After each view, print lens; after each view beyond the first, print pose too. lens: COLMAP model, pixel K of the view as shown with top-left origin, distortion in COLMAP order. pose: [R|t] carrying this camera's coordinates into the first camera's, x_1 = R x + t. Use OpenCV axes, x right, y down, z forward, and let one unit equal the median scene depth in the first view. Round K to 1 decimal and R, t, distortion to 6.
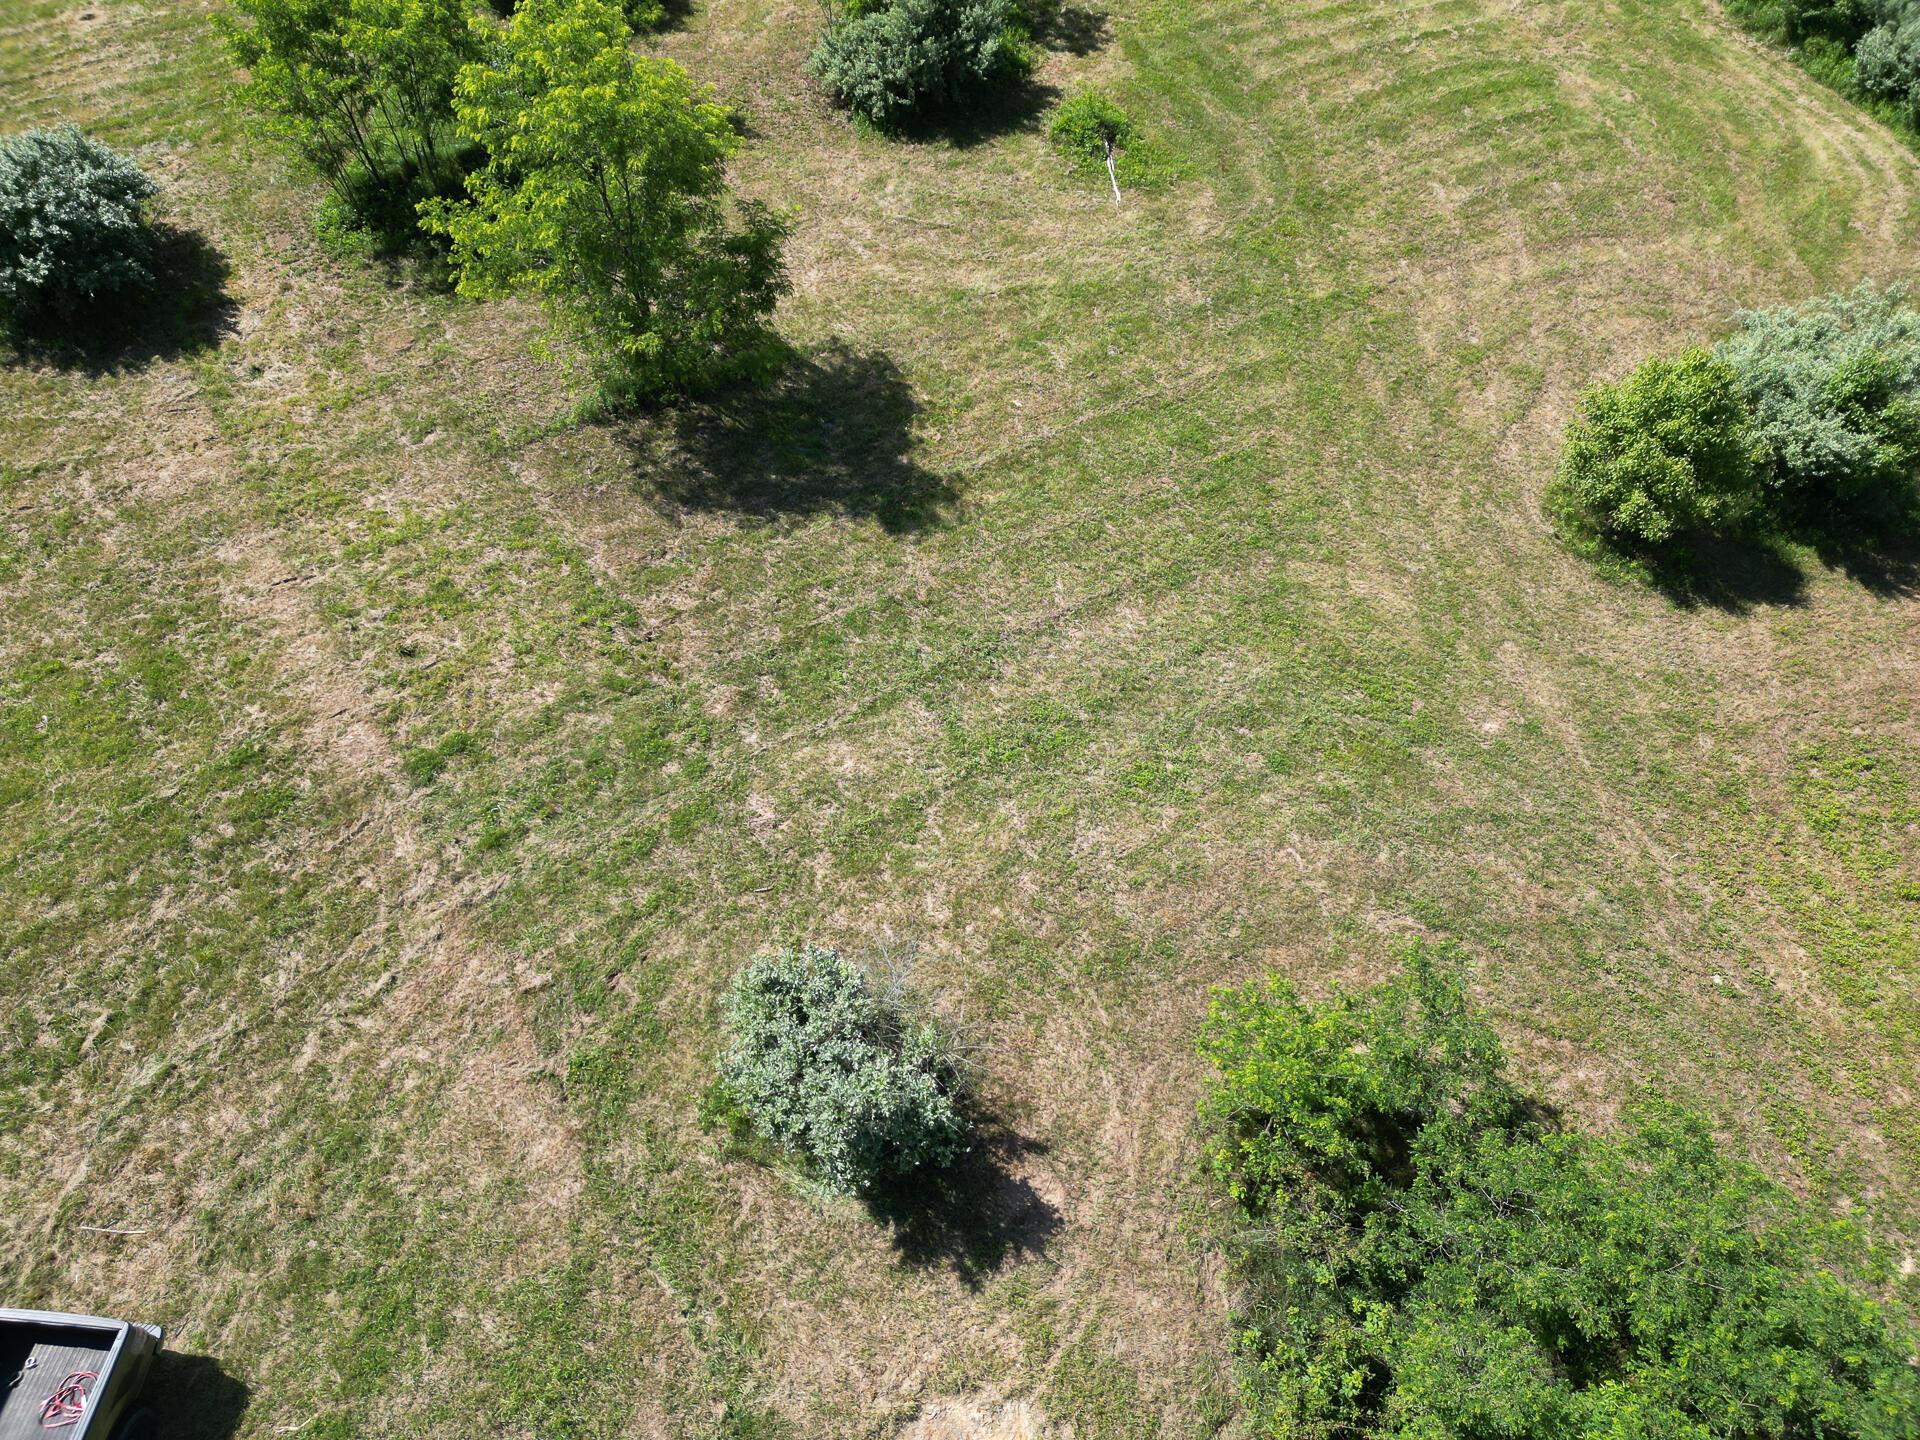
lens RADIAL K [[1345.1, 0, 949.8], [0, 1345.1, 720.3], [0, 0, 1]] dist [0.084493, -0.078928]
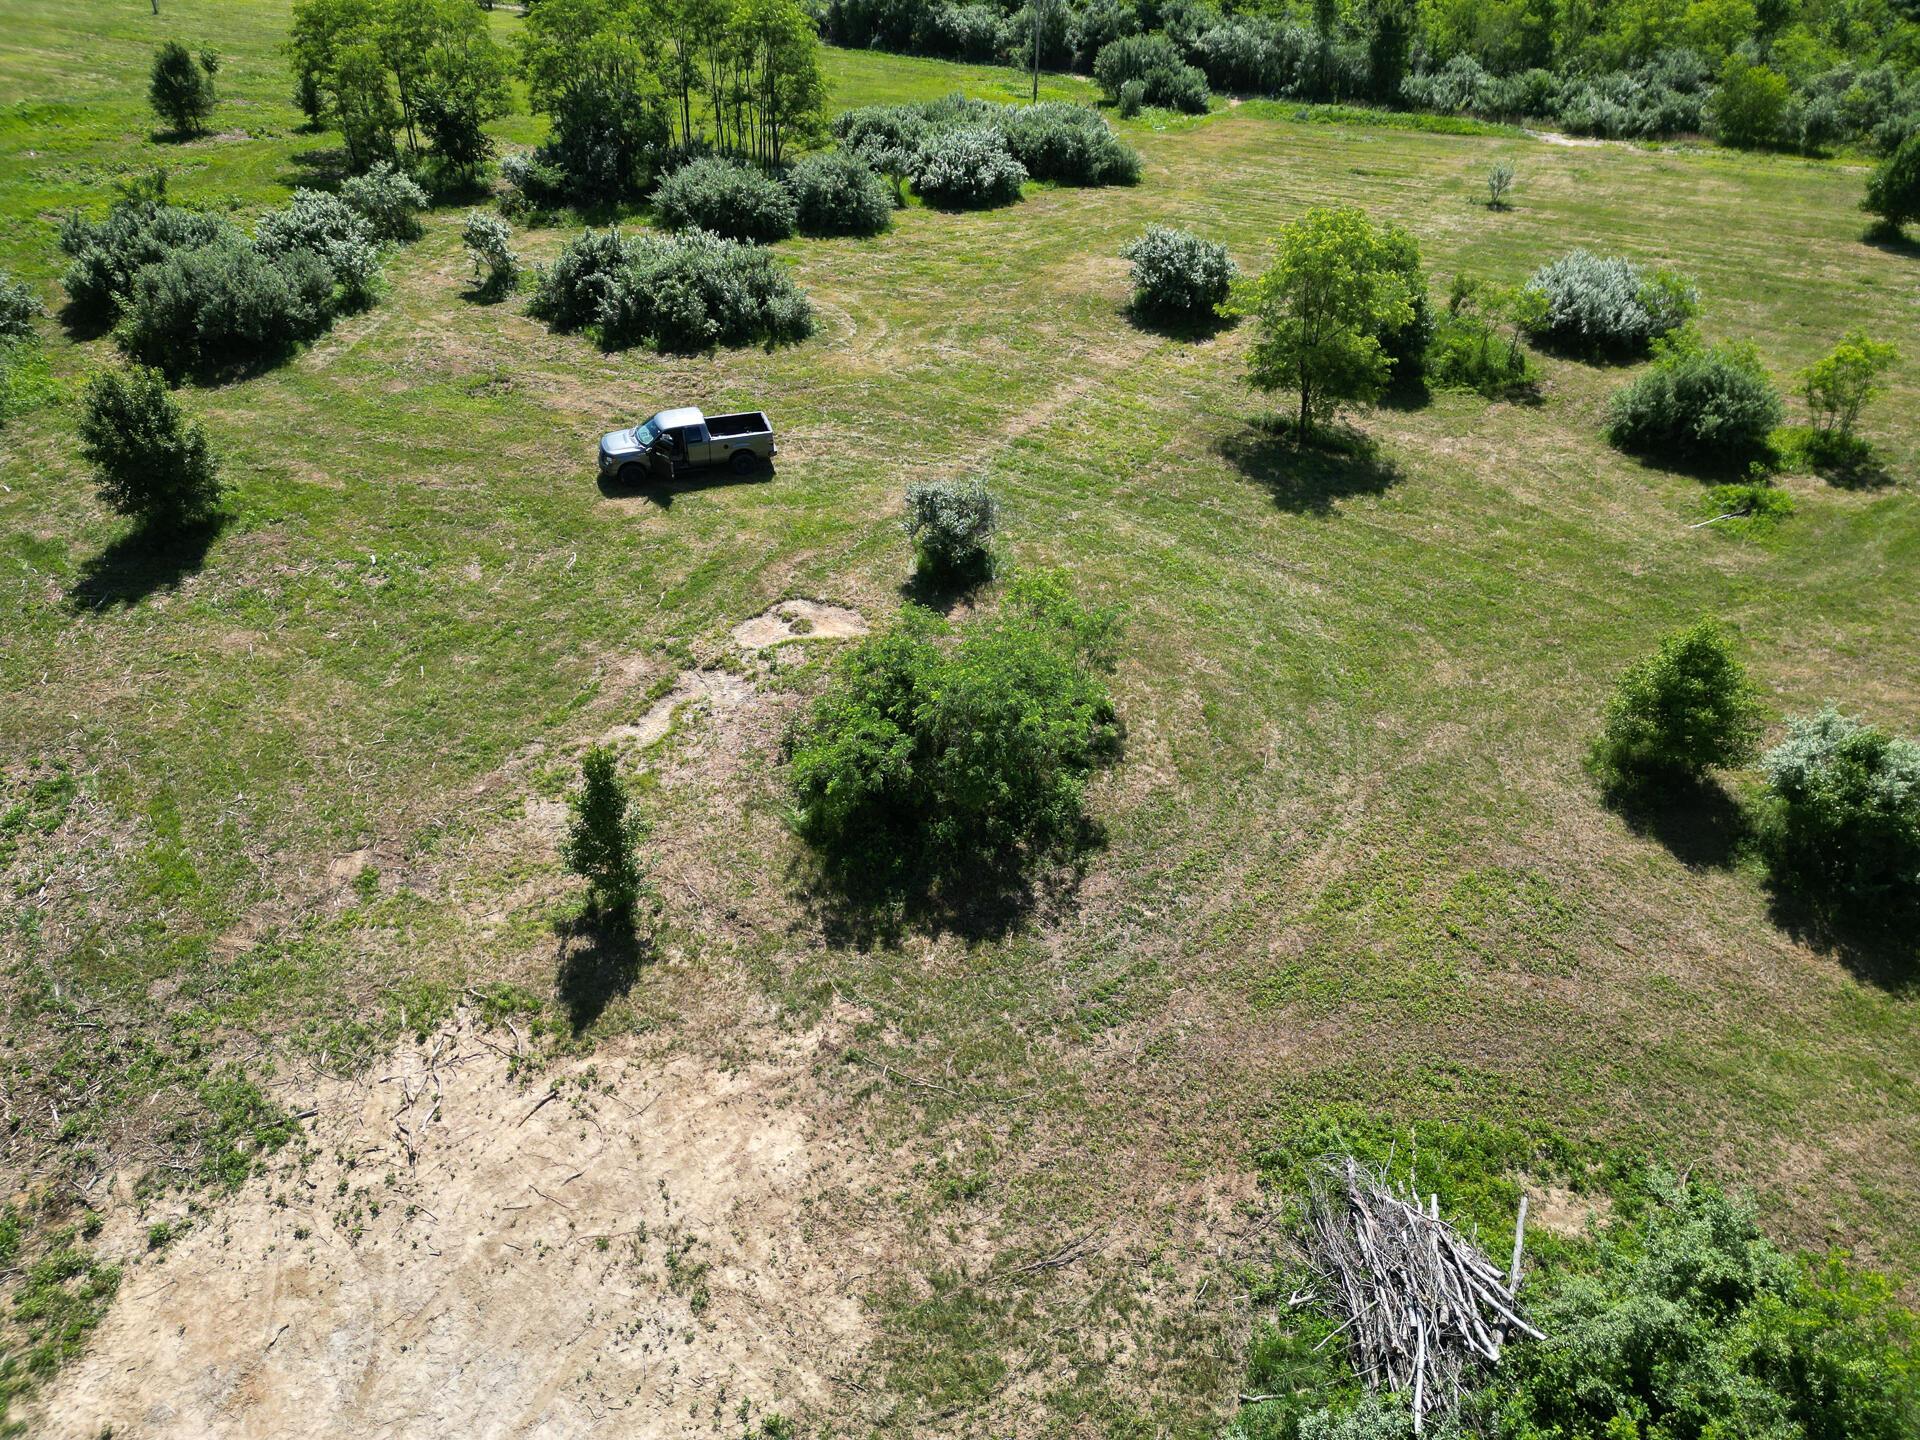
lens RADIAL K [[1345.1, 0, 949.8], [0, 1345.1, 720.3], [0, 0, 1]] dist [0.084493, -0.078928]
pose [[0.397365, 0.516471, -0.758524, 1.219640], [-0.733266, 0.675689, 0.075936, 0.214968], [0.551745, 0.526026, 0.647205, -0.193003]]
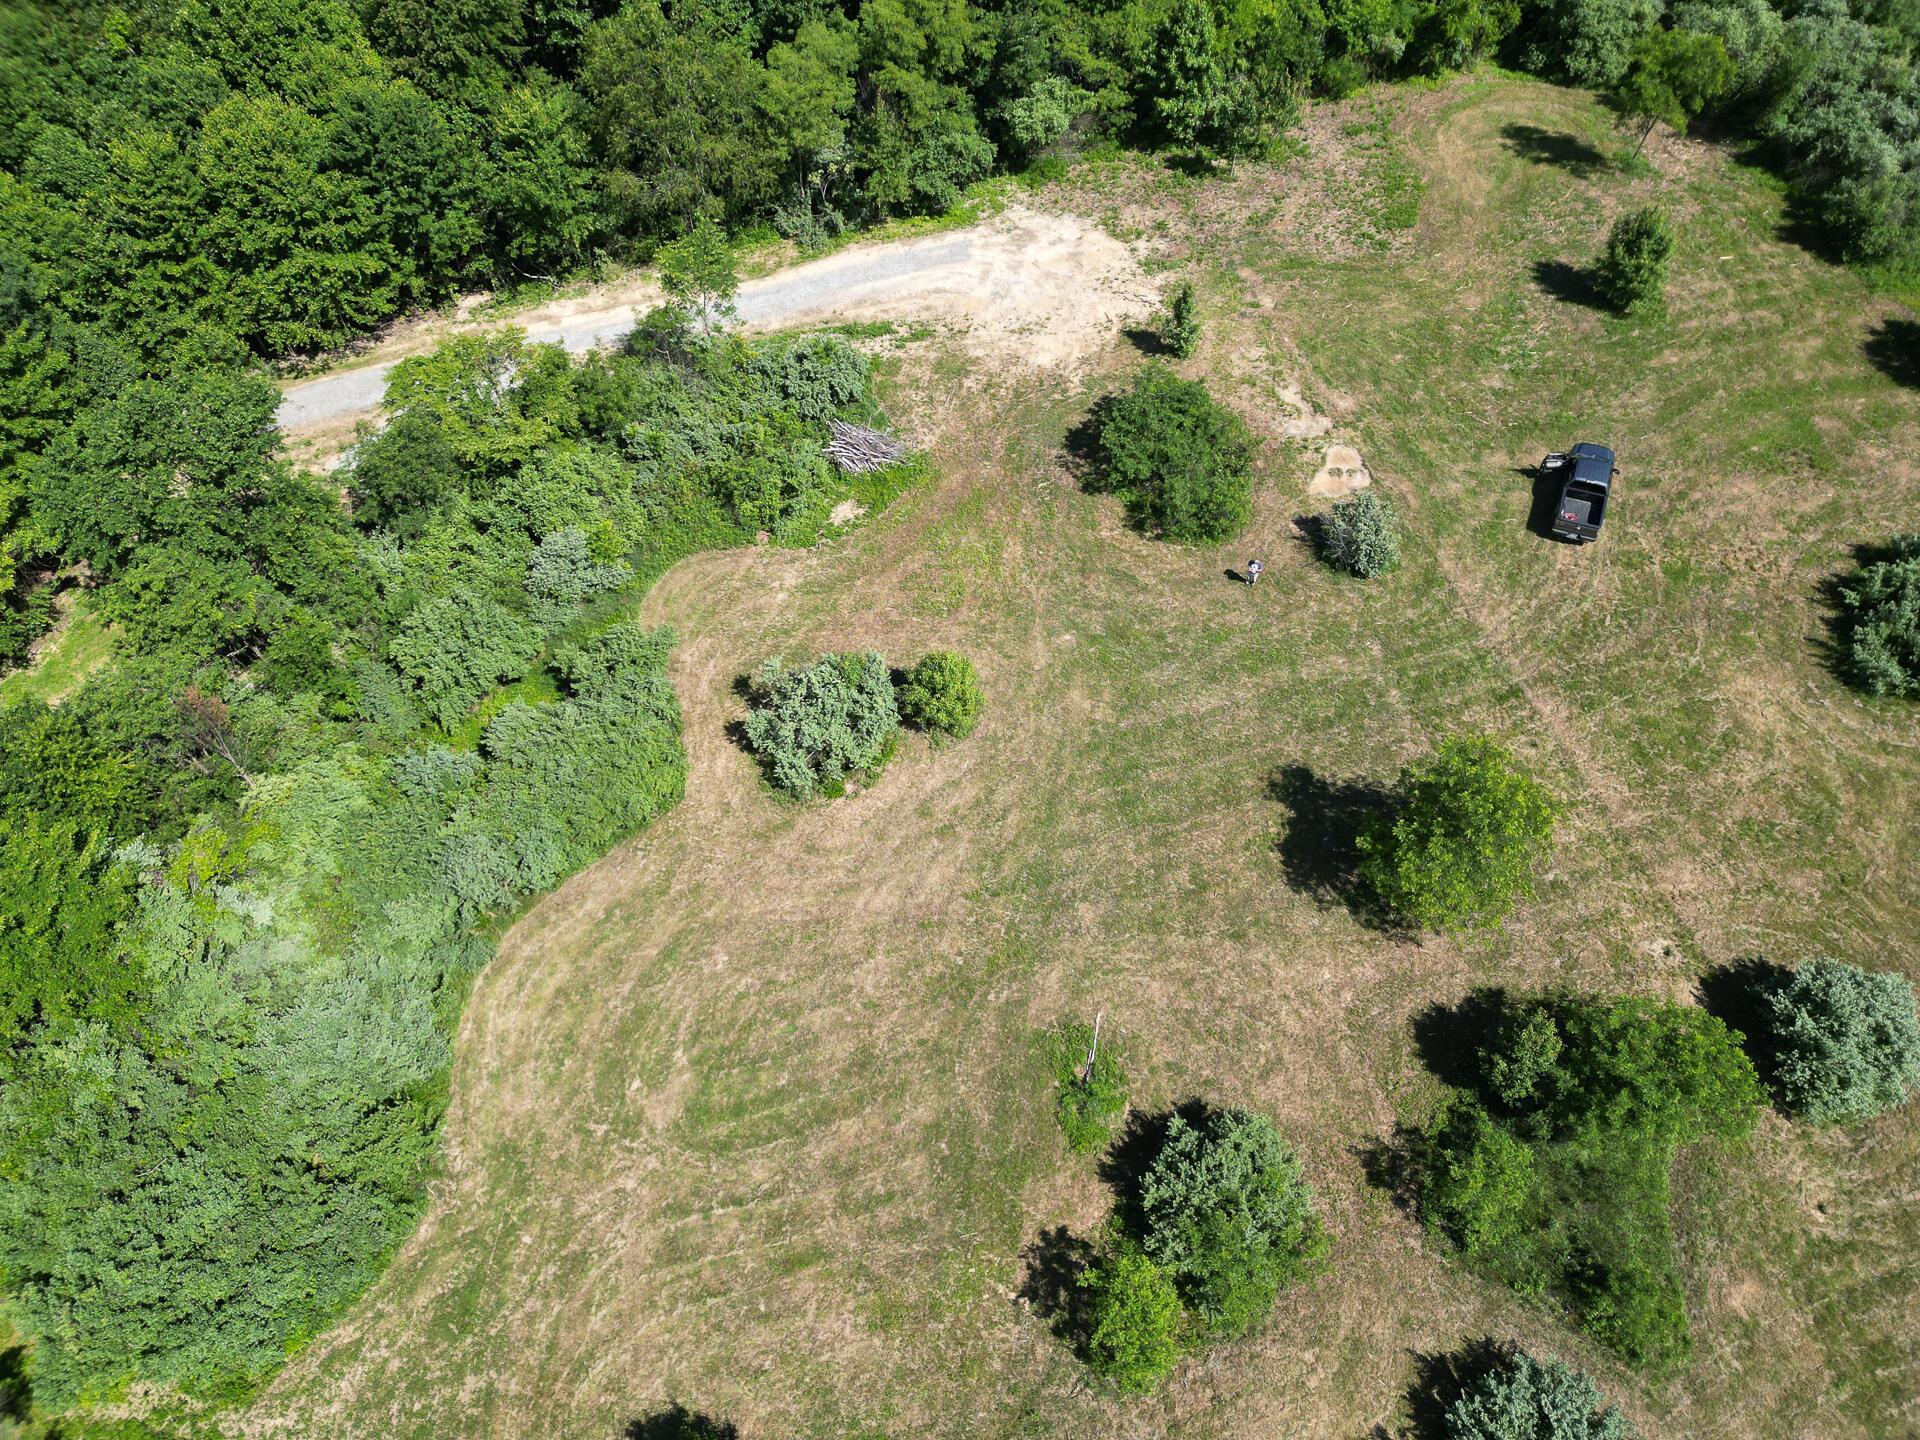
lens RADIAL K [[1332.4, 0, 949.5], [0, 1332.4, 714.7], [0, 0, 1]] dist [0.096626, -0.105556]
pose [[-0.955105, -0.242228, 0.170589, 0.146198], [0.234427, -0.265806, 0.935089, -2.152312], [-0.181161, 0.933099, 0.310657, 0.389004]]
